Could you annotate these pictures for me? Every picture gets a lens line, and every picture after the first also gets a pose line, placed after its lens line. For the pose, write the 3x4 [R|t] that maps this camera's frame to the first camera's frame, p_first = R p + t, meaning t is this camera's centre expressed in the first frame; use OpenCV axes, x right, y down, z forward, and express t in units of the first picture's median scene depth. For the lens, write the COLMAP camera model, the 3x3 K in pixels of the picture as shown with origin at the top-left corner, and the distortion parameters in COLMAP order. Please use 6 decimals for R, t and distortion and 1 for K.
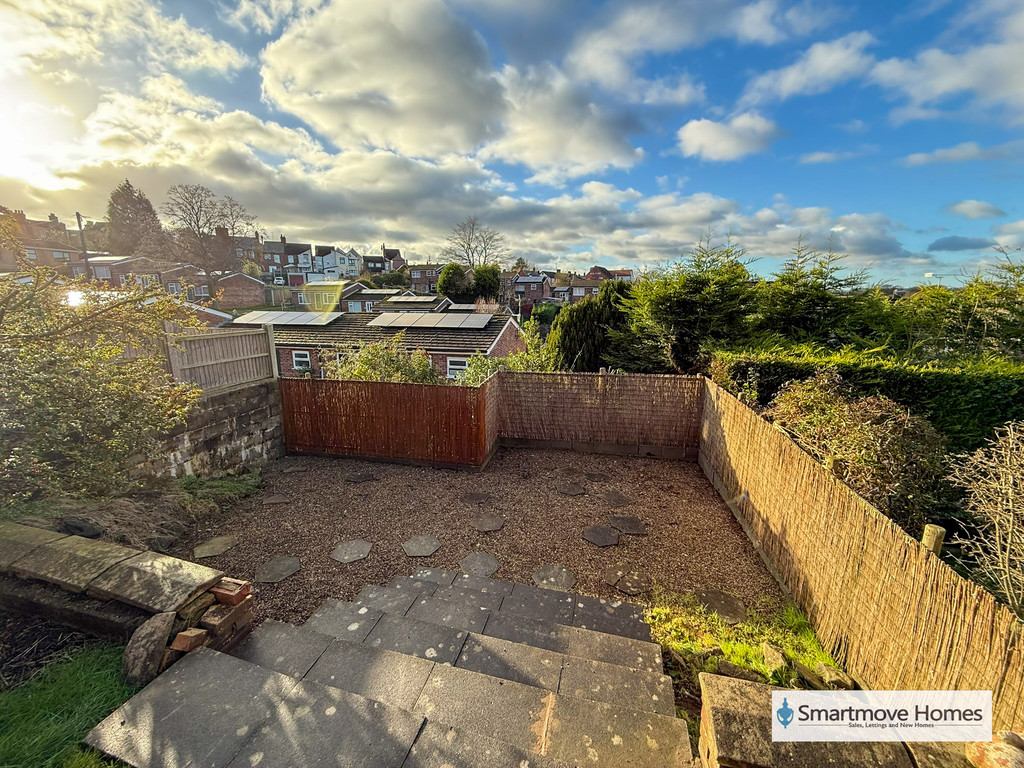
lens RADIAL K [[413.1, 0, 513.8], [0, 413.1, 348.1], [0, 0, 1]] dist [-0.002848, -0.000515]
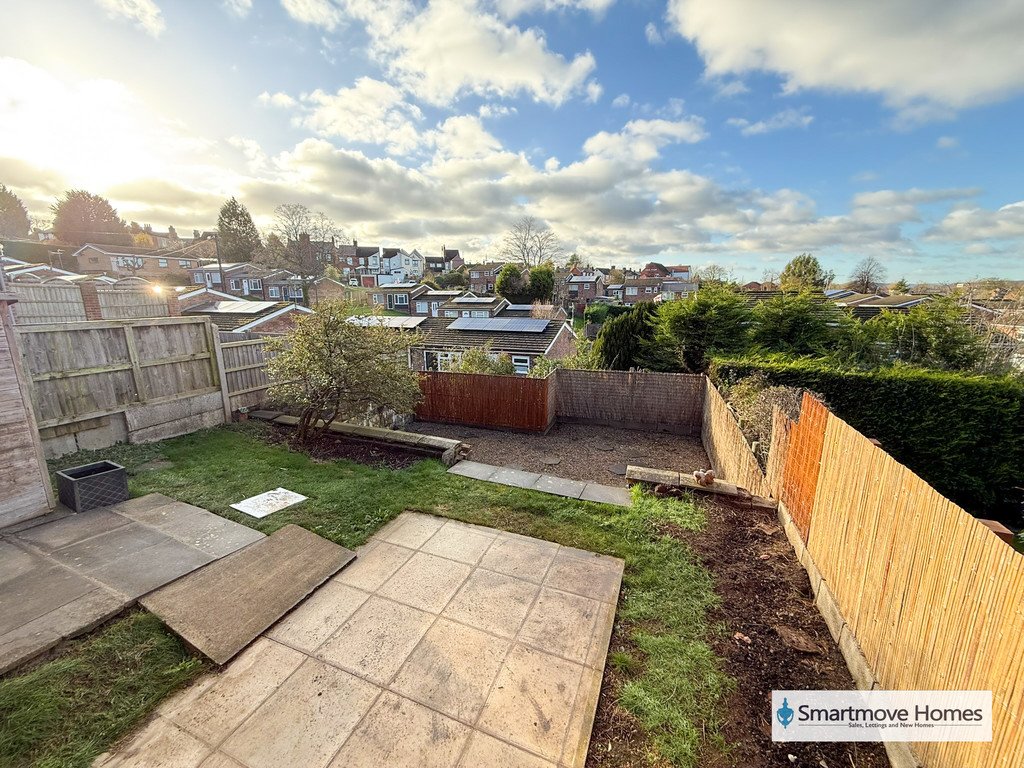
lens RADIAL K [[407.7, 0, 512.0], [0, 407.7, 384.0], [0, 0, 1]] dist [-0.001586, -0.000382]
pose [[0.991459, 0.023496, -0.128286, -0.001285], [-0.010872, 0.995104, 0.098229, -0.003744], [0.129966, -0.095996, 0.986860, -0.056597]]
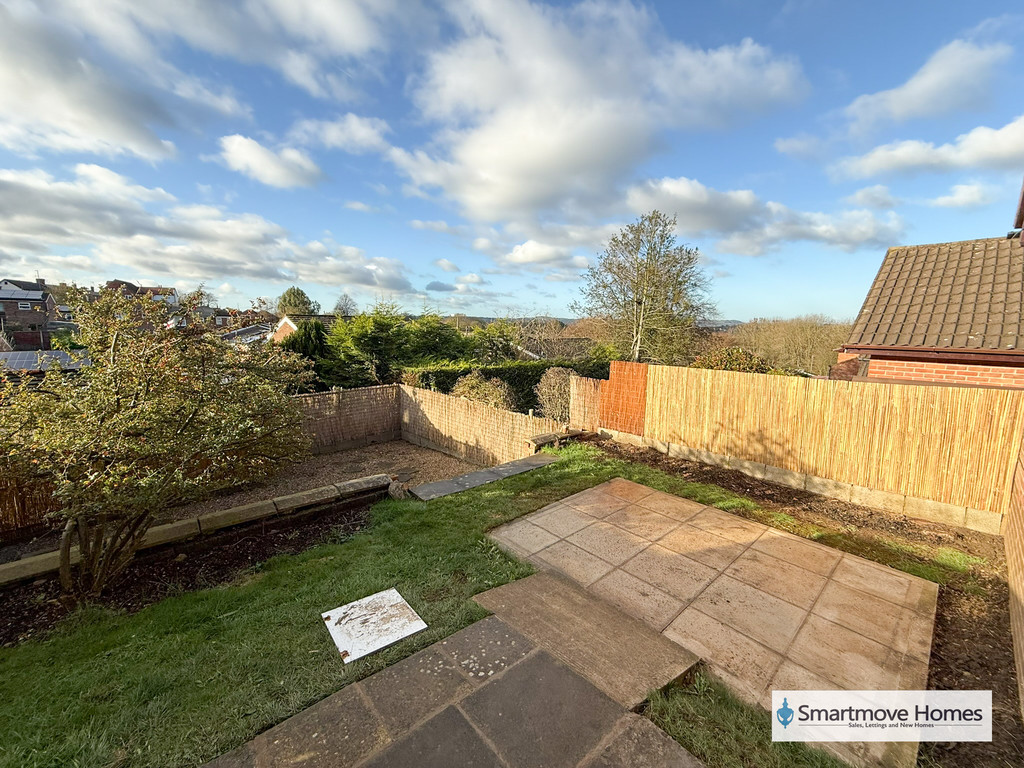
lens RADIAL K [[407.7, 0, 512.0], [0, 407.7, 384.0], [0, 0, 1]] dist [-0.001586, -0.000382]
pose [[0.550028, -0.114766, 0.827223, -0.074647], [0.089192, 0.992920, 0.078450, -0.001954], [-0.830370, 0.030632, 0.556370, -0.029942]]
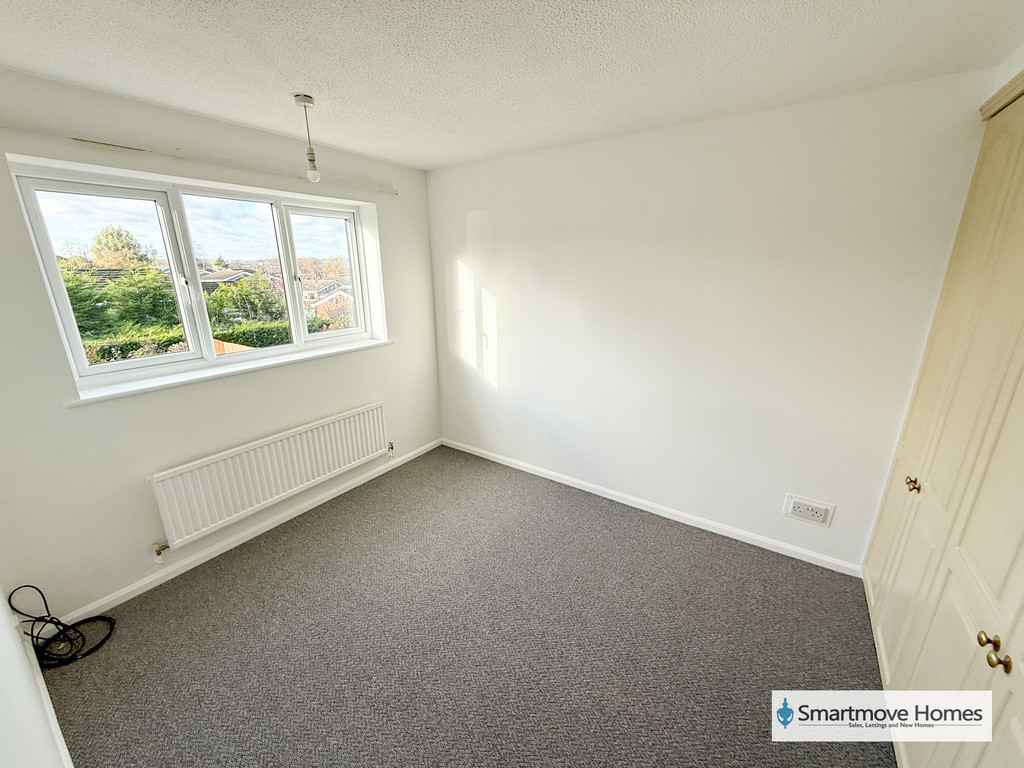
lens RADIAL K [[407.7, 0, 512.0], [0, 407.7, 384.0], [0, 0, 1]] dist [-0.001586, -0.000382]
pose [[0.343488, -0.269241, 0.899736, -0.032725], [0.122616, 0.962681, 0.241267, -0.000881], [-0.931118, 0.027450, 0.363683, -0.097431]]
